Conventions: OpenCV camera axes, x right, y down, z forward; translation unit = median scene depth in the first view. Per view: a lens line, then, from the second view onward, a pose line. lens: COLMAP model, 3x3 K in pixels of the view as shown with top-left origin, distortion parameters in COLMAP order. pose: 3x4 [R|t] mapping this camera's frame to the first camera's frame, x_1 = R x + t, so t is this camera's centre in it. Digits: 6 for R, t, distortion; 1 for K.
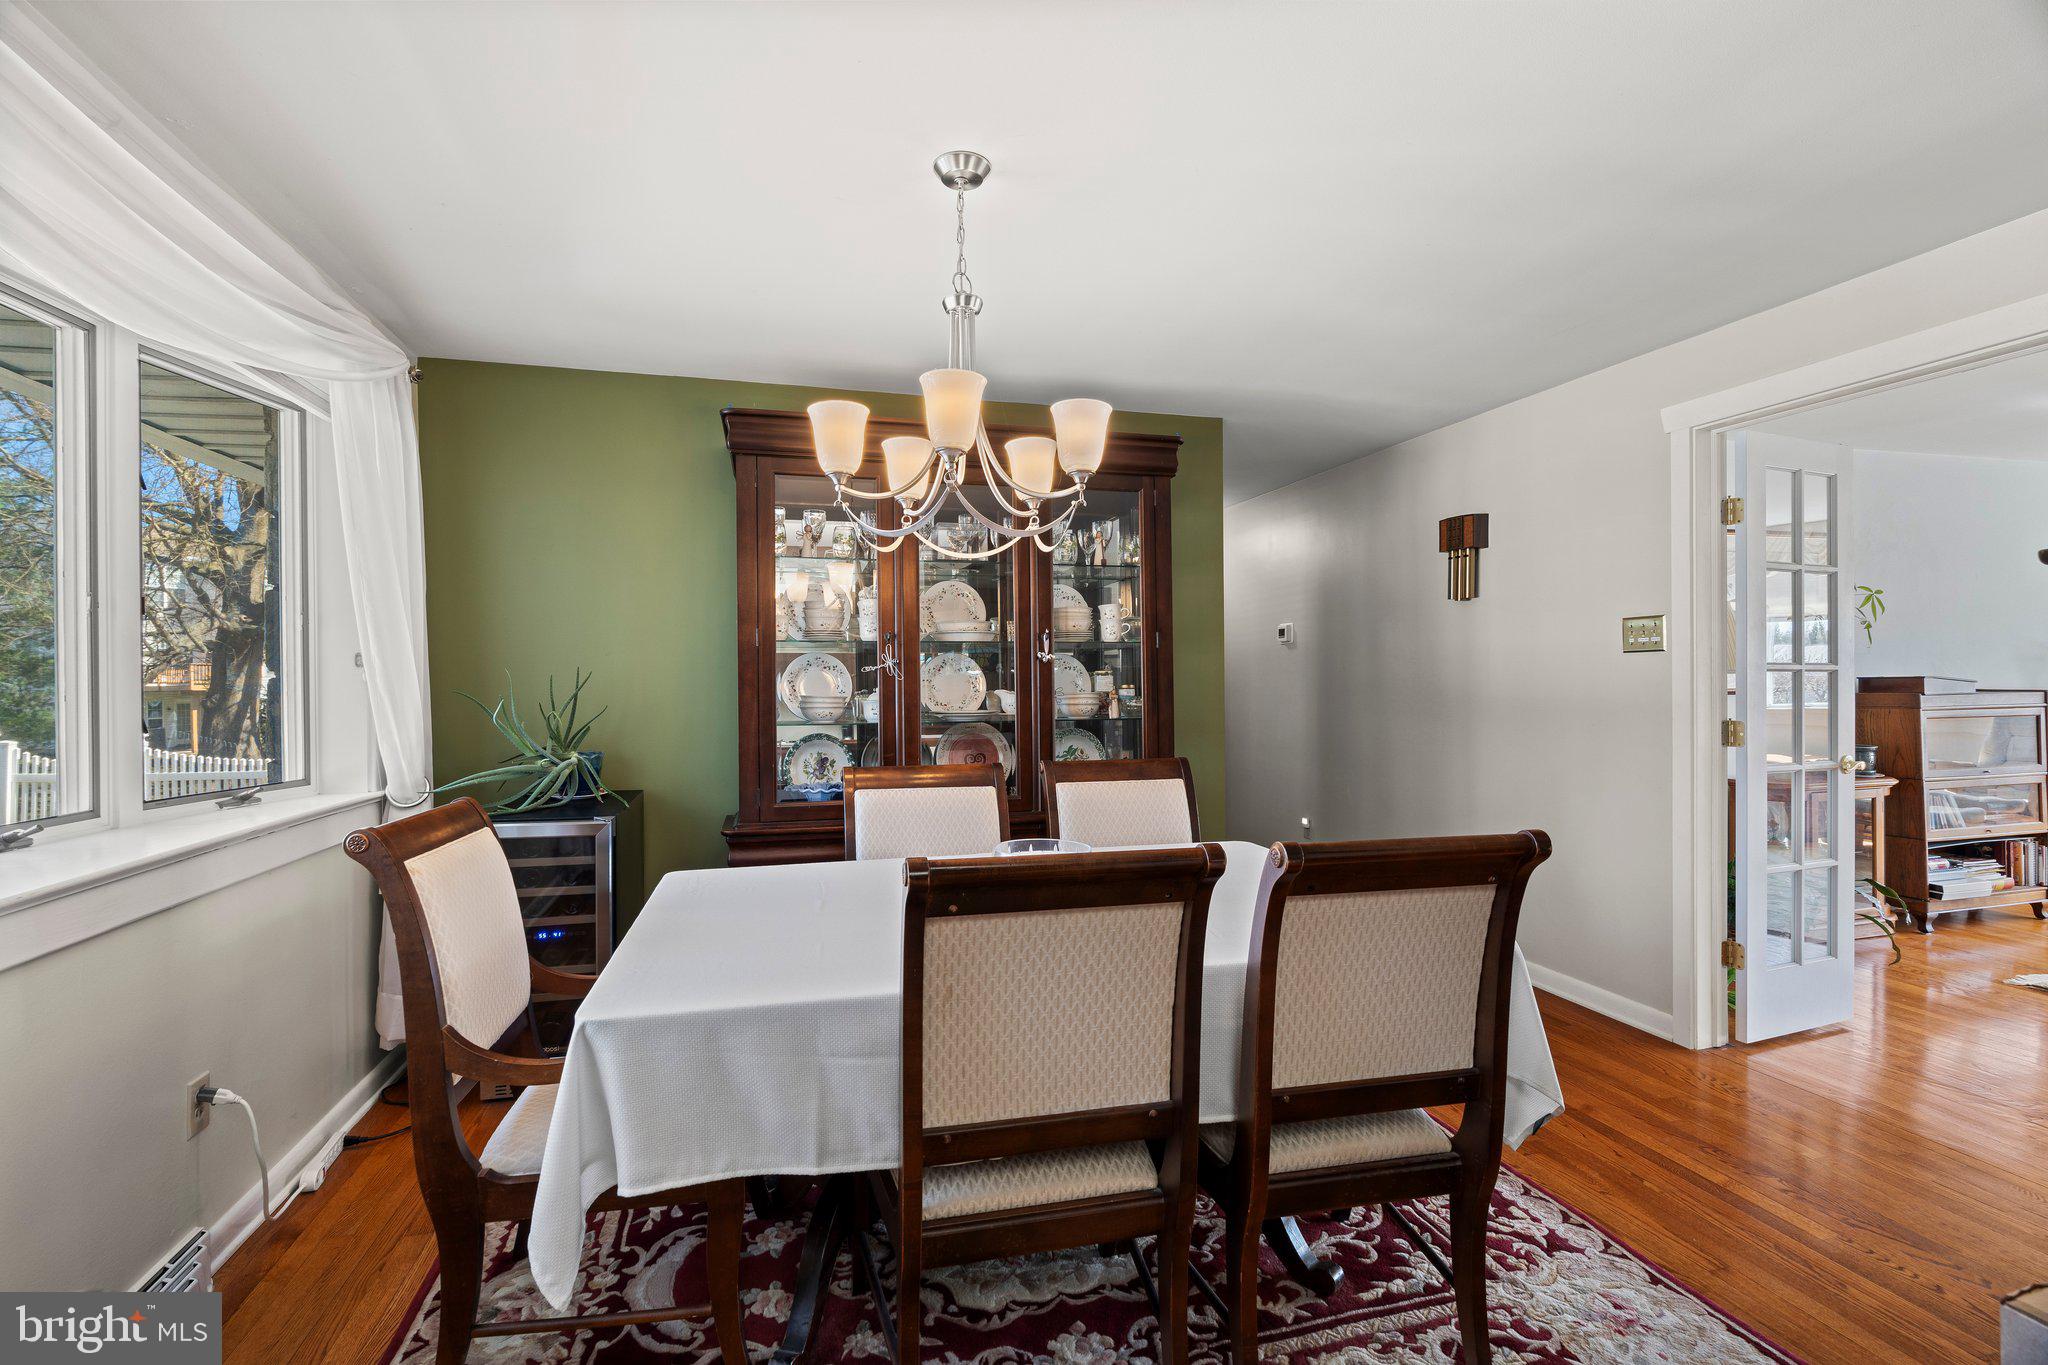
lens RADIAL K [[951.6, 0, 1024.0], [0, 951.6, 682.5], [0, 0, 1]] dist [-0.000016, 0.000090]
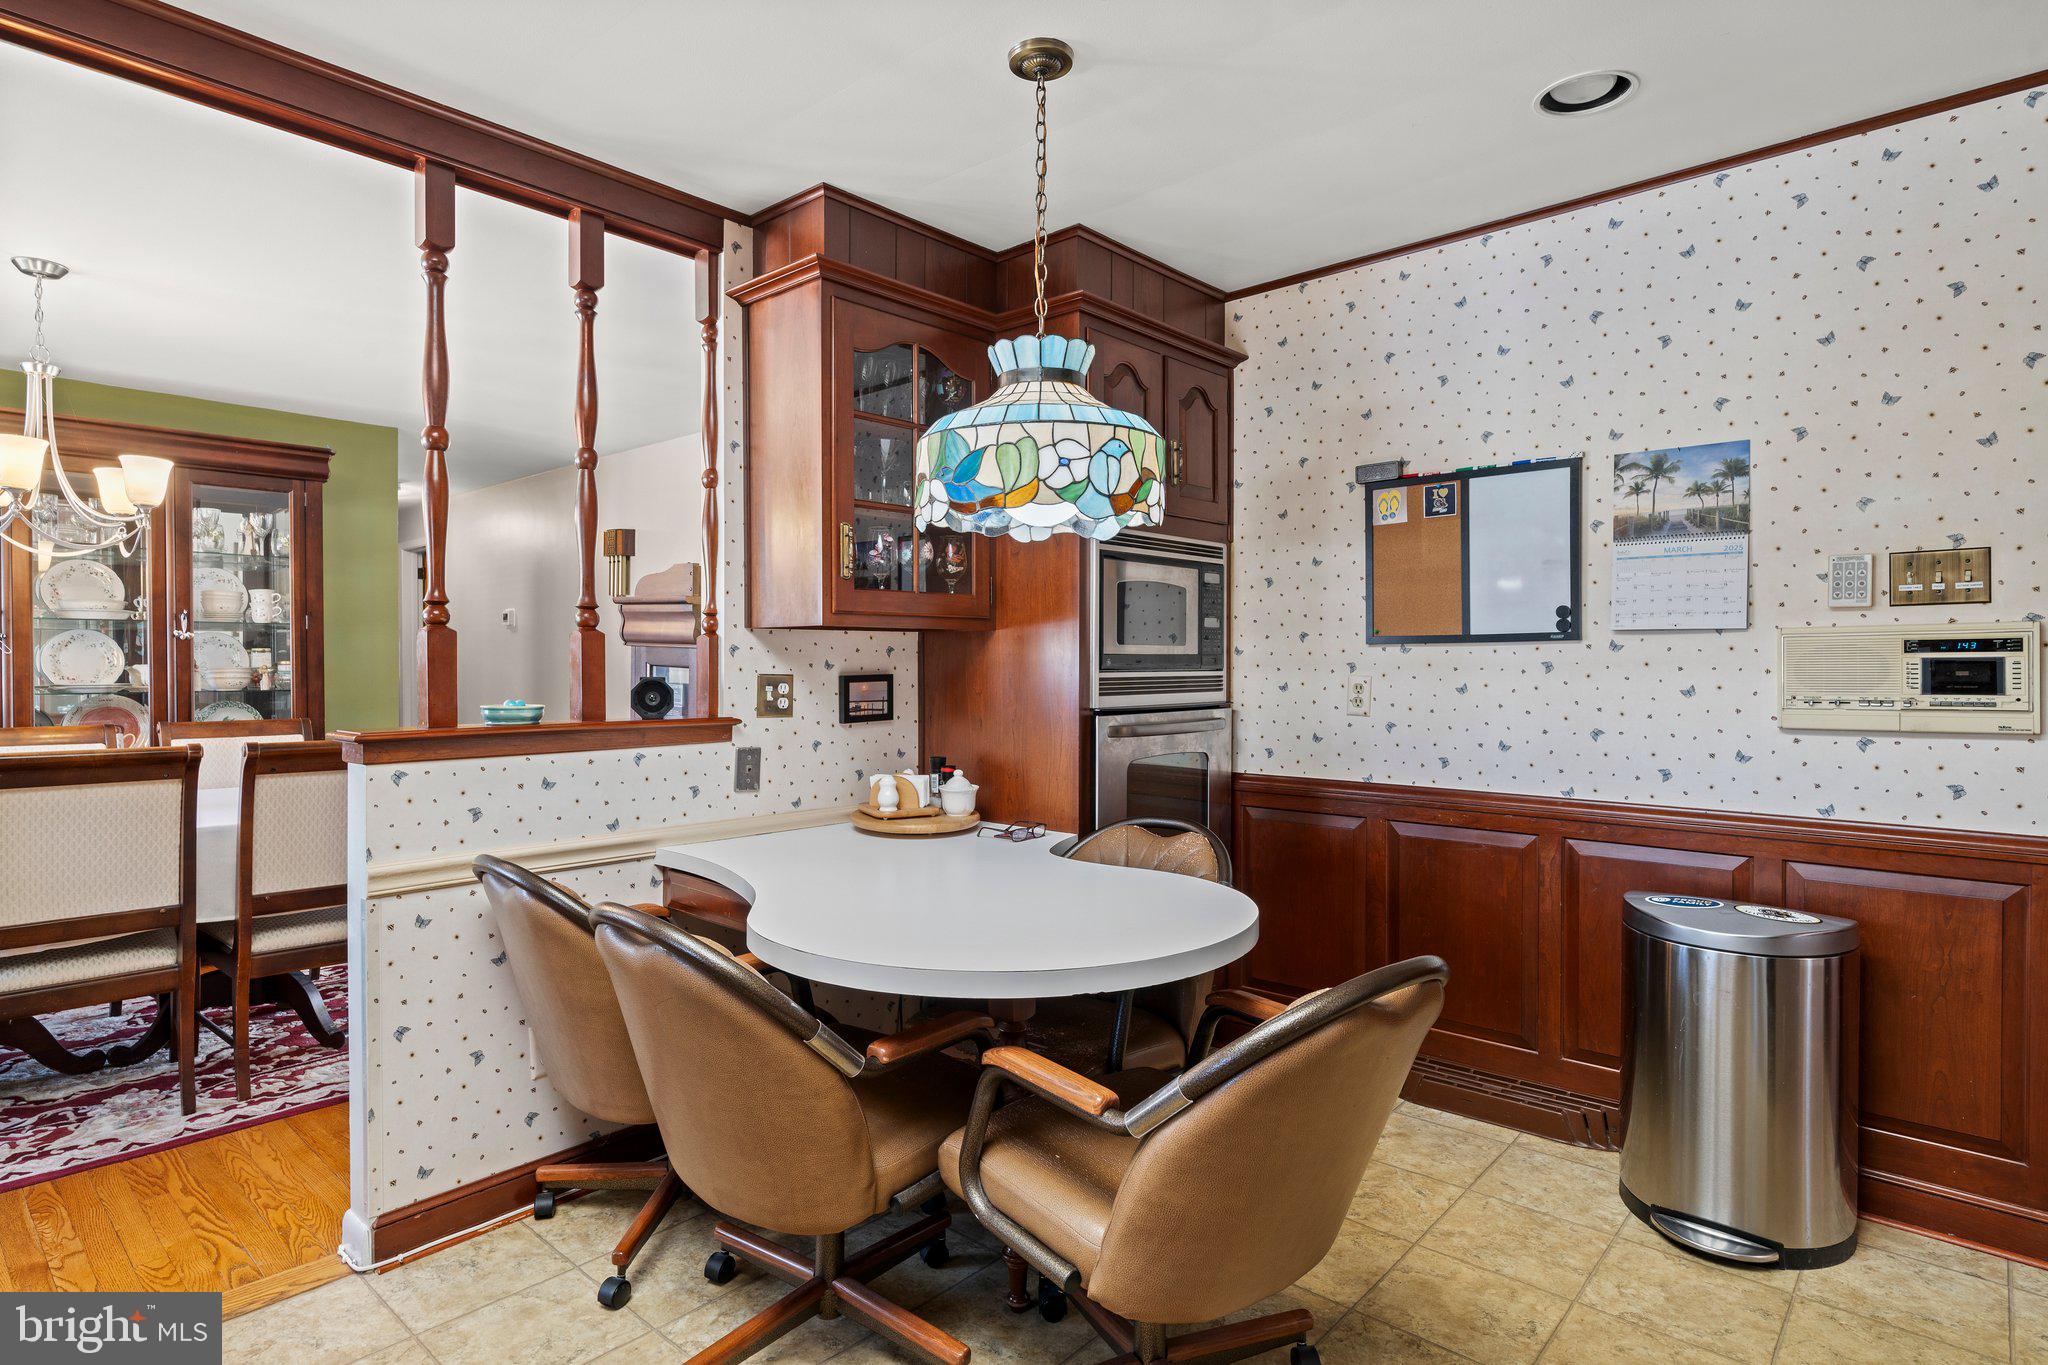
lens RADIAL K [[1097.2, 0, 1024.0], [0, 1097.2, 682.5], [0, 0, 1]] dist [0.000260, 0.000905]
pose [[0.838830, 0.004247, 0.544377, 0.270010], [-0.011023, 0.999897, 0.009183, 0.011448], [-0.544282, -0.013703, 0.838790, -1.105474]]
